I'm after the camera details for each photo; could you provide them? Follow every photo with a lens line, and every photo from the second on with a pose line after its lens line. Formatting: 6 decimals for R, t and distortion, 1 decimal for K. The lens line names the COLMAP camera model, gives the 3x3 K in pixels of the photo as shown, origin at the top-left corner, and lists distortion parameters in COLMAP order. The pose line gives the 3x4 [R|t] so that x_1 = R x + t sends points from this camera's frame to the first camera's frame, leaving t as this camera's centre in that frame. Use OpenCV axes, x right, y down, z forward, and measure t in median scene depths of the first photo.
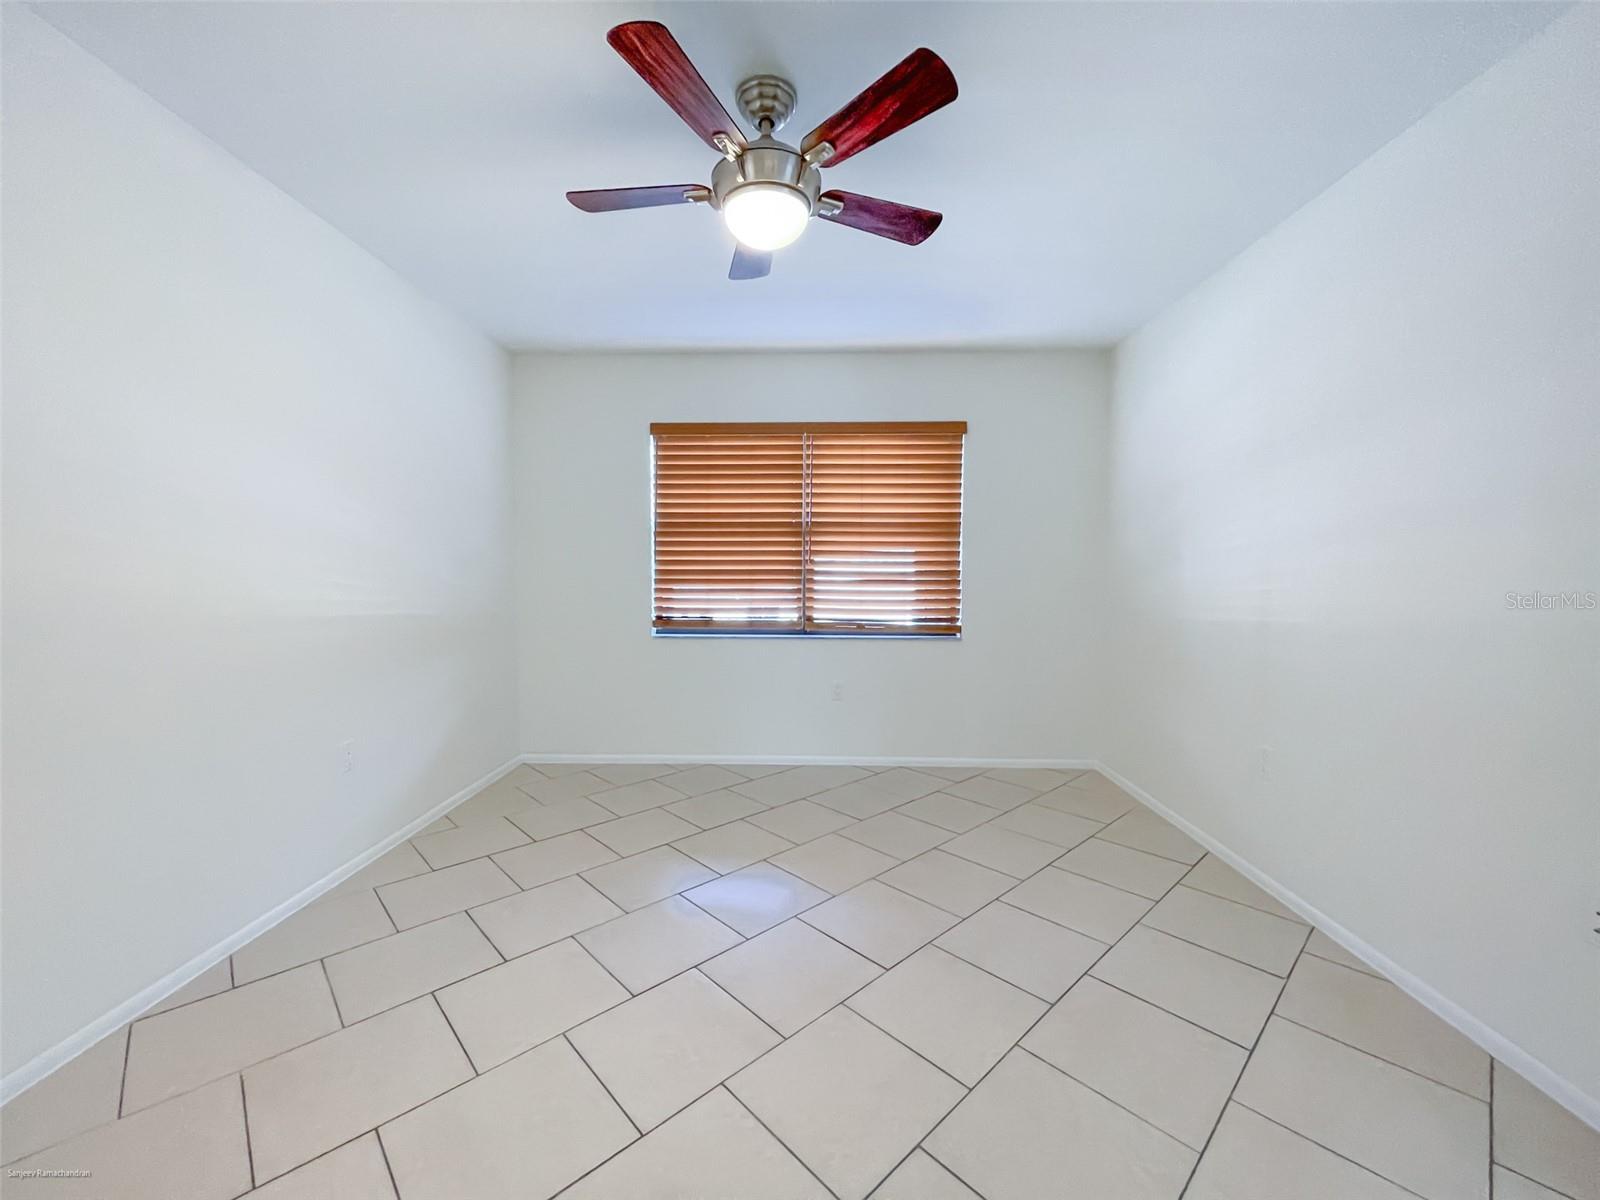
lens RADIAL K [[677.7, 0, 798.2], [0, 677.7, 591.0], [0, 0, 1]] dist [-0.000839, -0.000081]
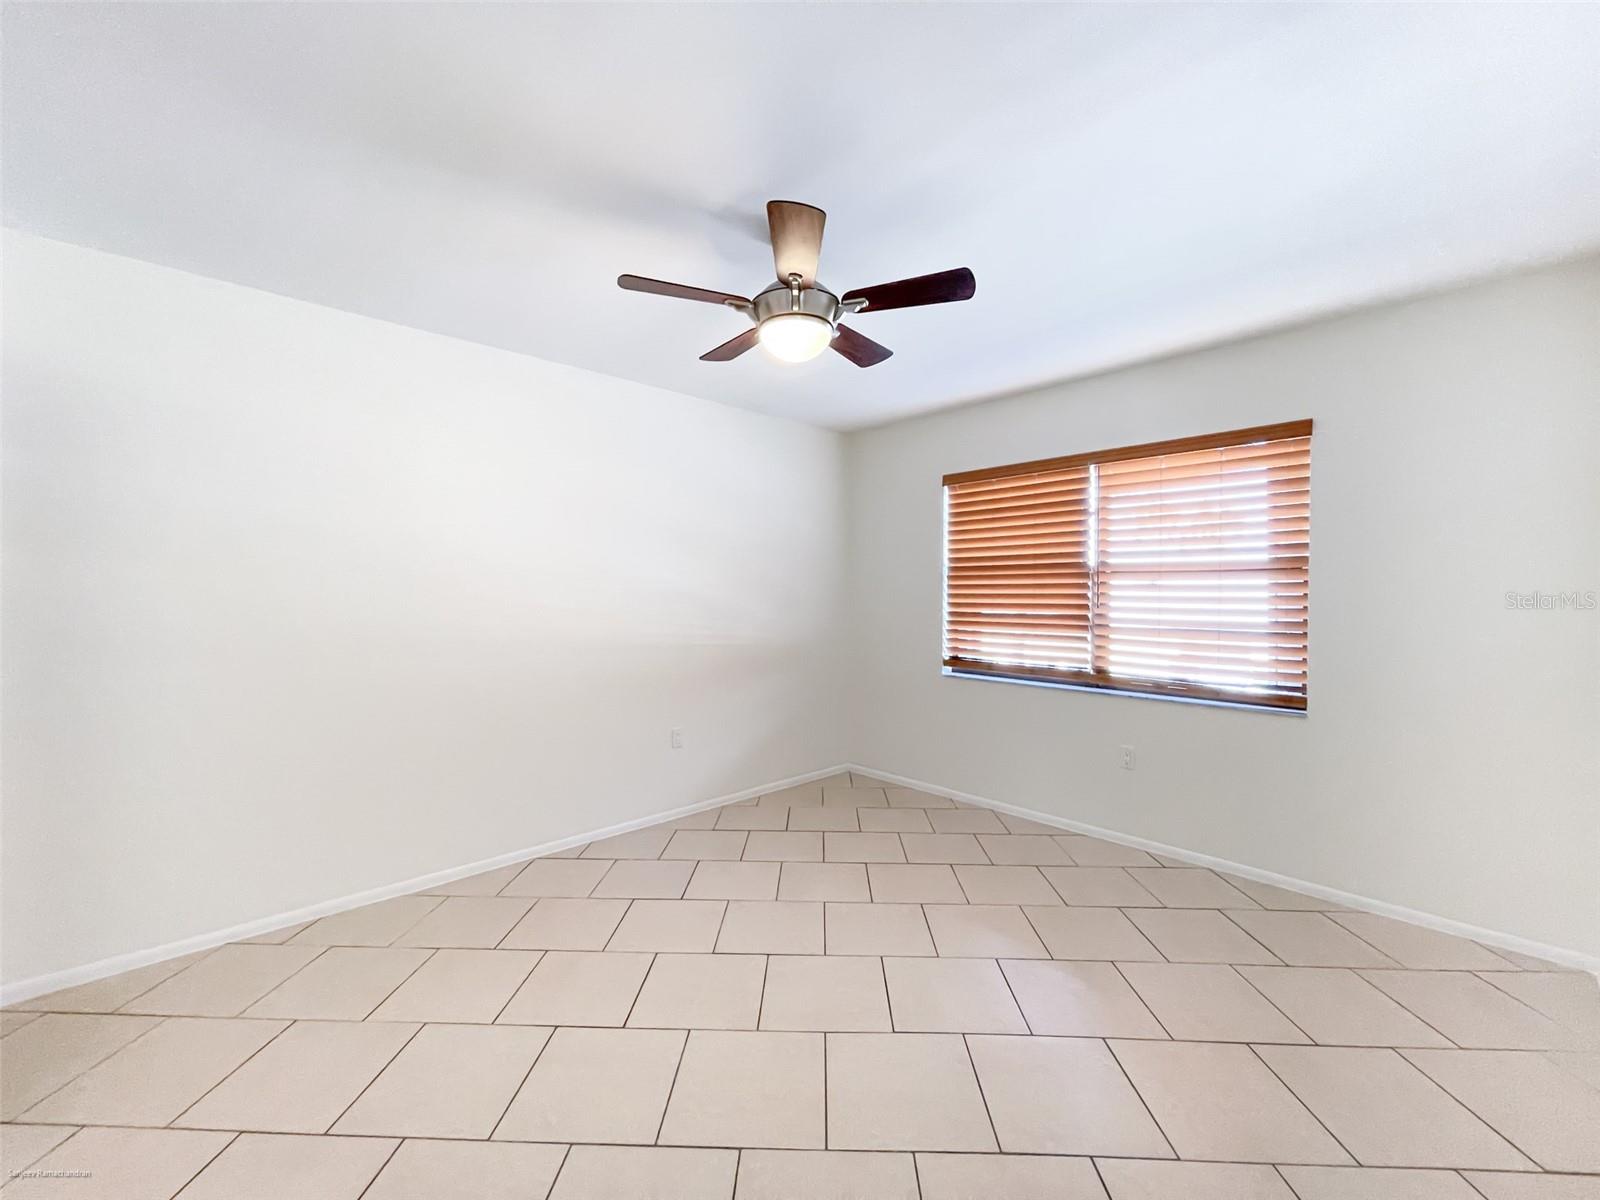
lens RADIAL K [[677.7, 0, 798.2], [0, 677.7, 591.0], [0, 0, 1]] dist [-0.000839, -0.000081]
pose [[0.686104, -0.002229, -0.727500, 0.397473], [-0.028073, 0.999169, -0.029537, -0.026038], [0.726961, 0.040688, 0.685472, 0.103181]]
